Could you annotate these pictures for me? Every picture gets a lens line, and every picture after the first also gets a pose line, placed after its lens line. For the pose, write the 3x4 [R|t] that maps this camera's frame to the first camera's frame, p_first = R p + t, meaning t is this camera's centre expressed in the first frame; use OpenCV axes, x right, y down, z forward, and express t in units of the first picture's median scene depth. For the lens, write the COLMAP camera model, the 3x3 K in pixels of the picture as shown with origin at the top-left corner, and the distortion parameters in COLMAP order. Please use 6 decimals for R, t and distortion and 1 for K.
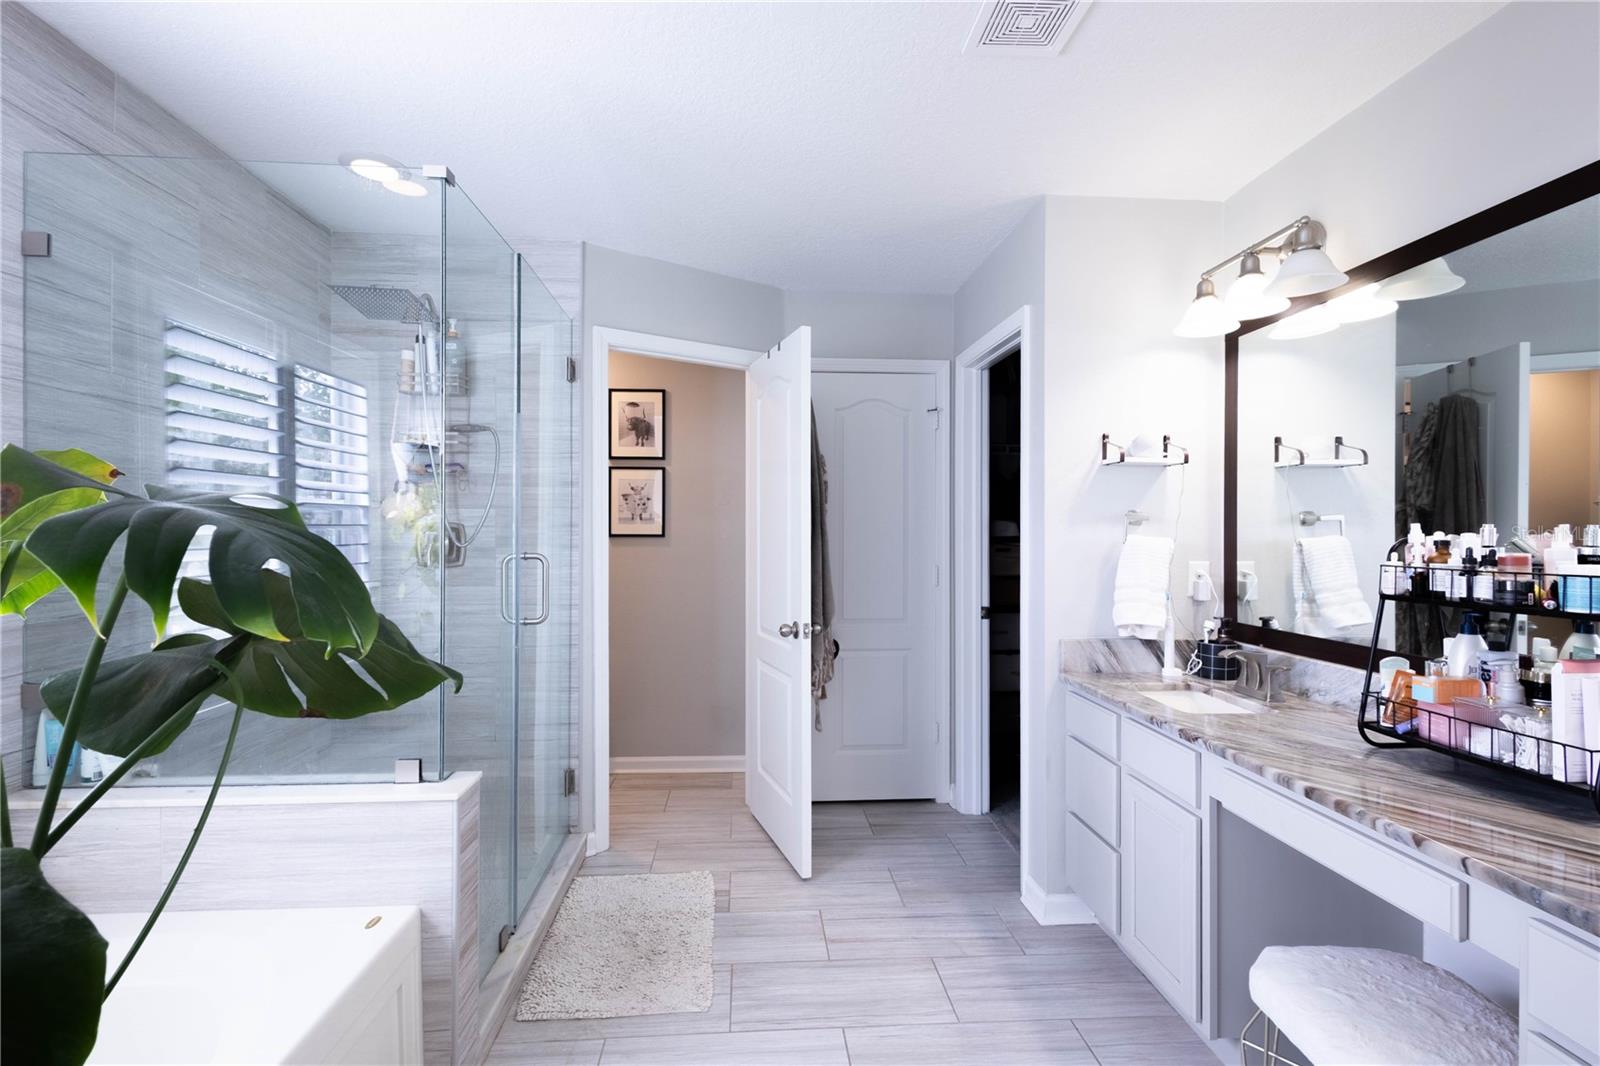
lens RADIAL K [[735.1, 0, 808.4], [0, 735.1, 531.9], [0, 0, 1]] dist [0.008310, -0.002475]
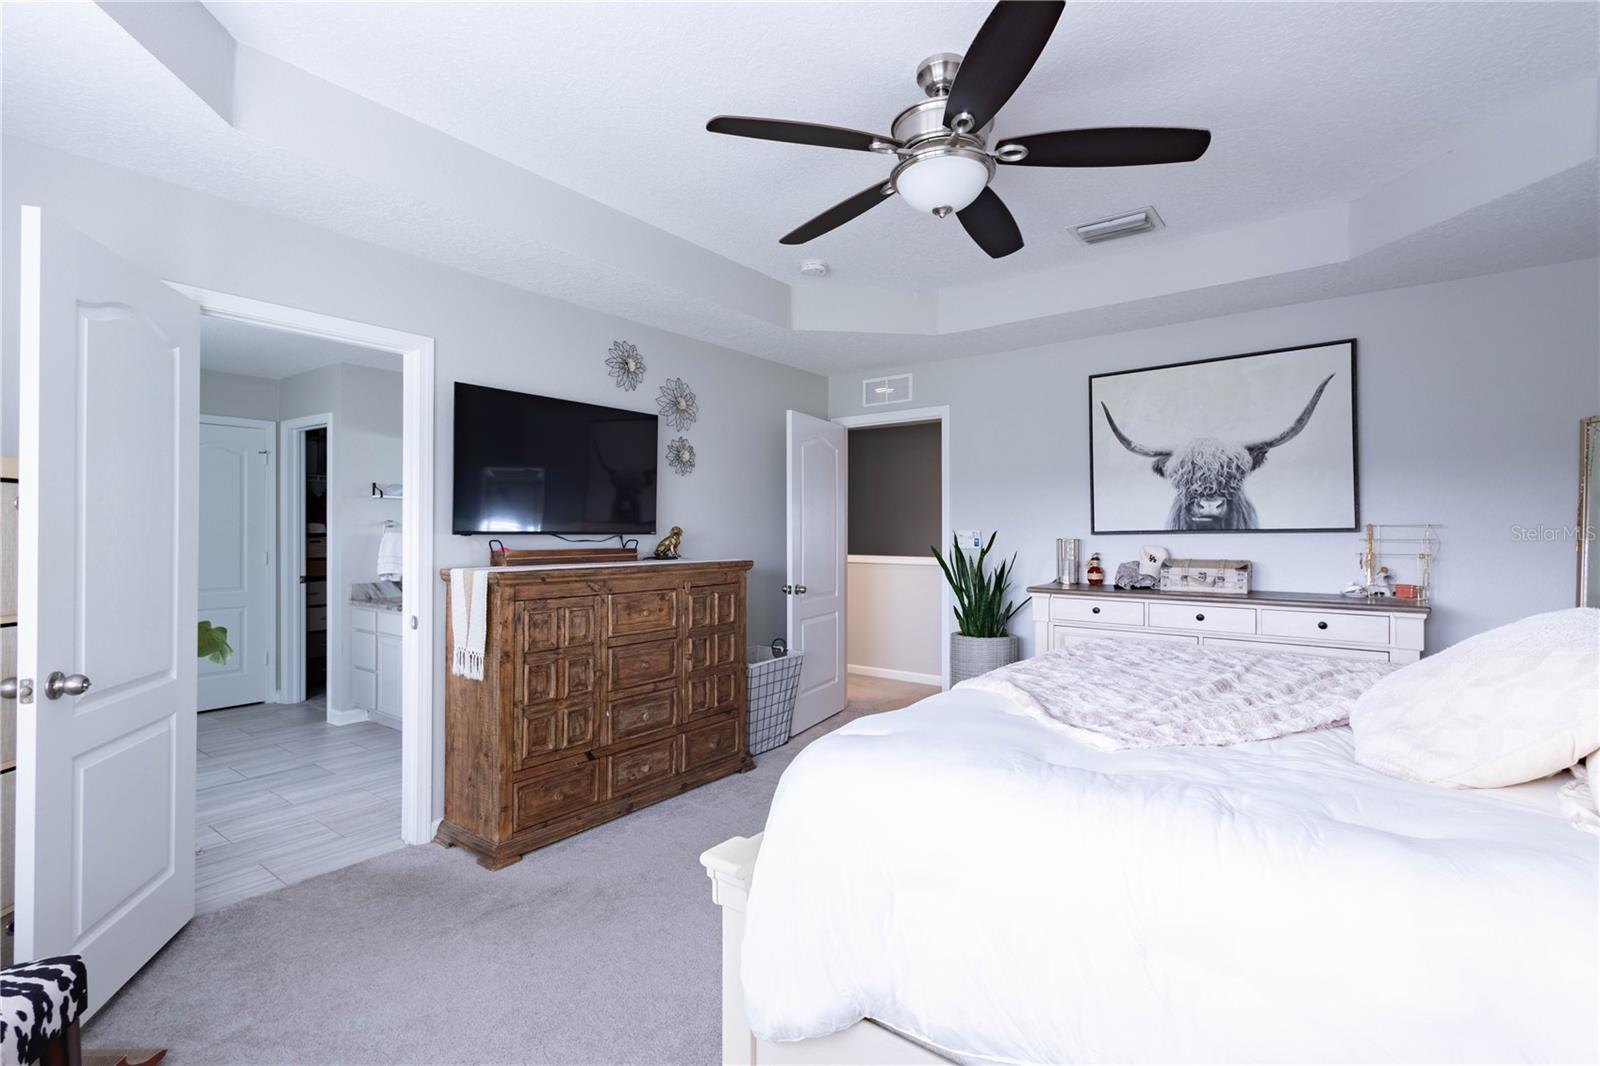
lens RADIAL K [[735.1, 0, 805.0], [0, 735.1, 533.2], [0, 0, 1]] dist [0.008310, -0.002475]
pose [[0.658352, -0.000580, 0.752710, -0.358482], [-0.001741, 0.999996, 0.002294, -0.000548], [-0.752708, -0.002821, 0.658348, -1.273878]]
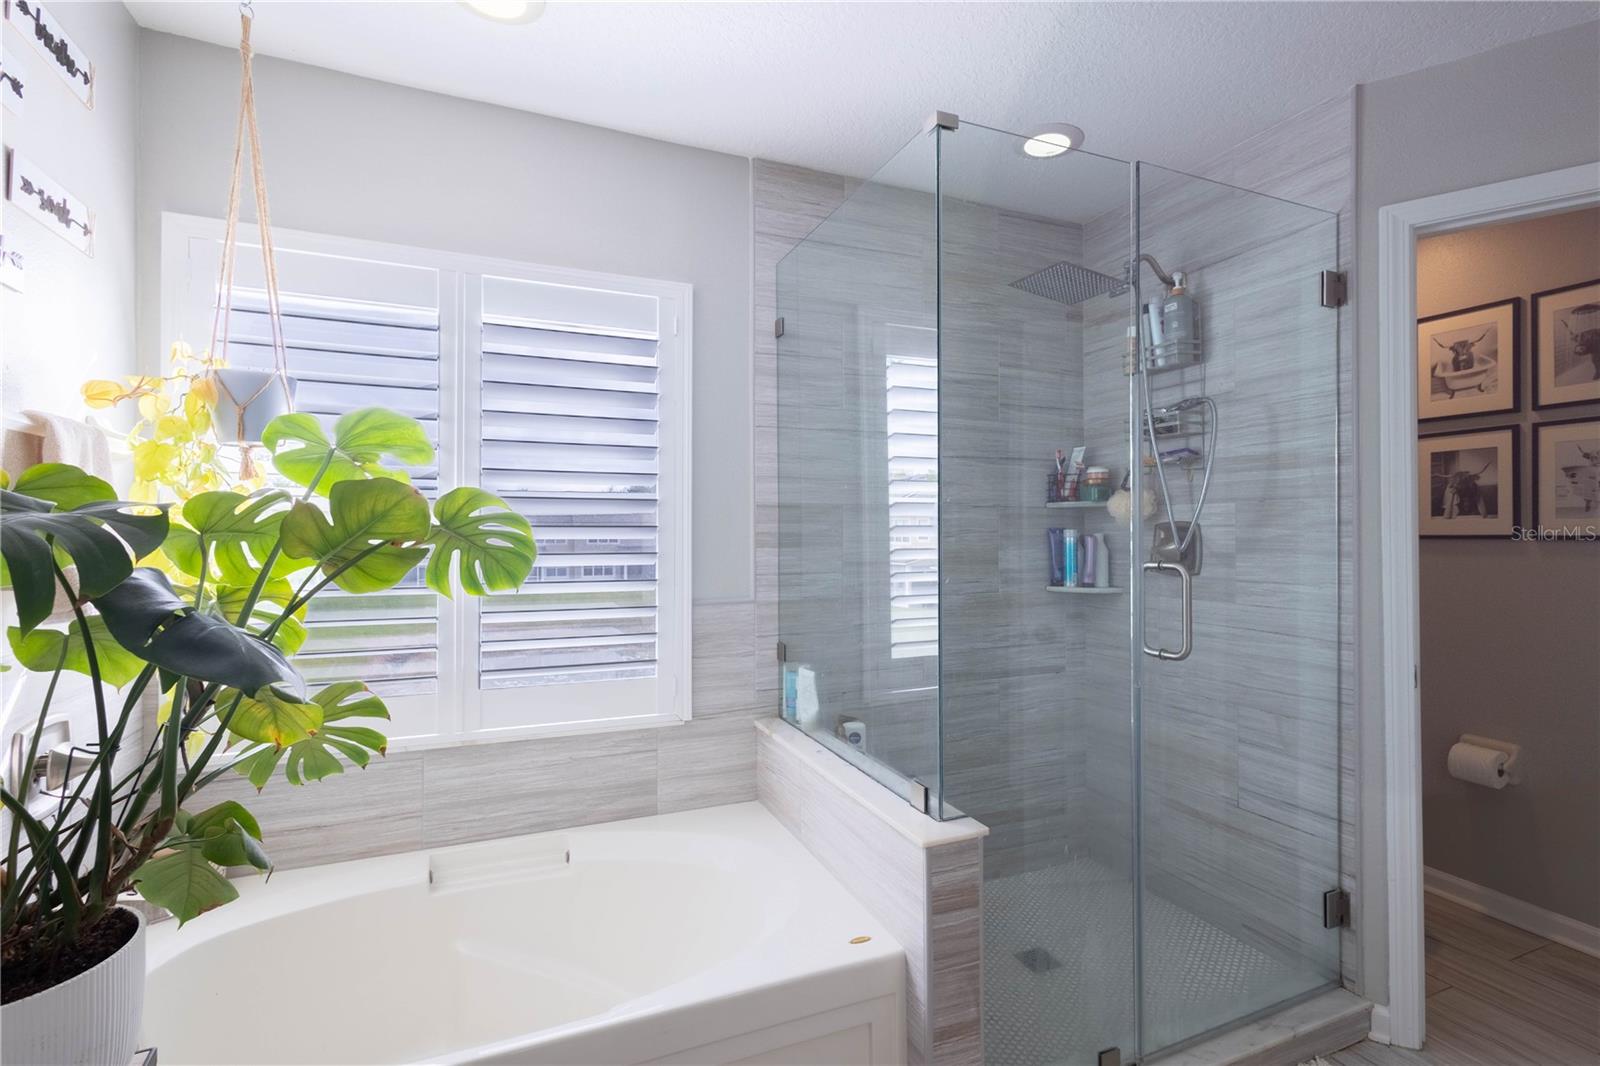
lens RADIAL K [[735.1, 0, 794.9], [0, 735.1, 531.9], [0, 0, 1]] dist [0.008310, -0.002475]
pose [[0.317569, -0.004735, -0.948223, 0.214862], [0.002604, 0.999988, -0.004121, 0.001527], [0.948231, -0.001160, 0.317578, 0.451826]]
